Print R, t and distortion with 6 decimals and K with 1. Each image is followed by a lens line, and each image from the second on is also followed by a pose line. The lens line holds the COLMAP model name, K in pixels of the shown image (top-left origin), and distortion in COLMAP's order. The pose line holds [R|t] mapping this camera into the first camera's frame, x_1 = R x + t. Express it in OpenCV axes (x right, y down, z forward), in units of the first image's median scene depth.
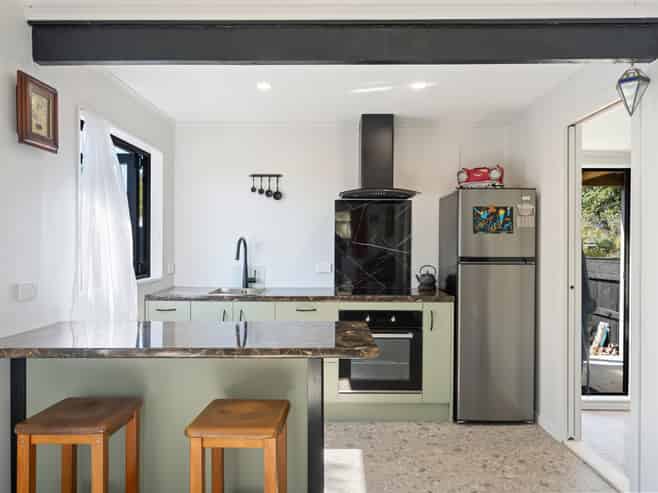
lens RADIAL K [[510.4, 0, 329.0], [0, 510.4, 246.5], [0, 0, 1]] dist [-0.004457, -0.000609]
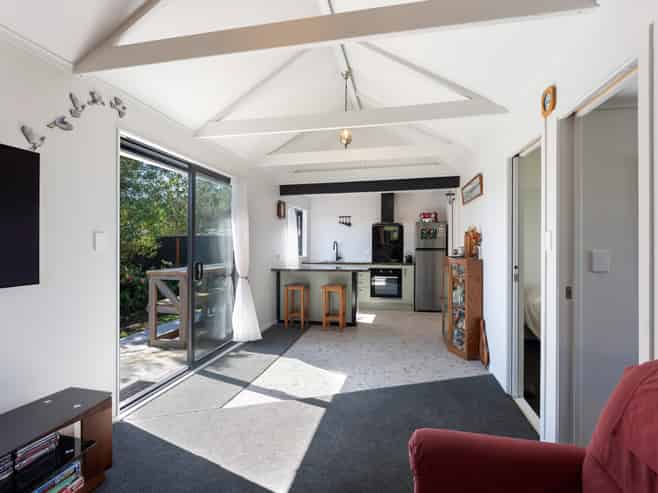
lens RADIAL K [[317.5, 0, 329.0], [0, 317.5, 246.5], [0, 0, 1]] dist [0.000087, -0.000001]
pose [[0.978374, 0.002002, -0.206835, 0.146912], [-0.001945, 0.999998, 0.000478, 0.011619], [0.206835, -0.000065, 0.978376, -0.660054]]
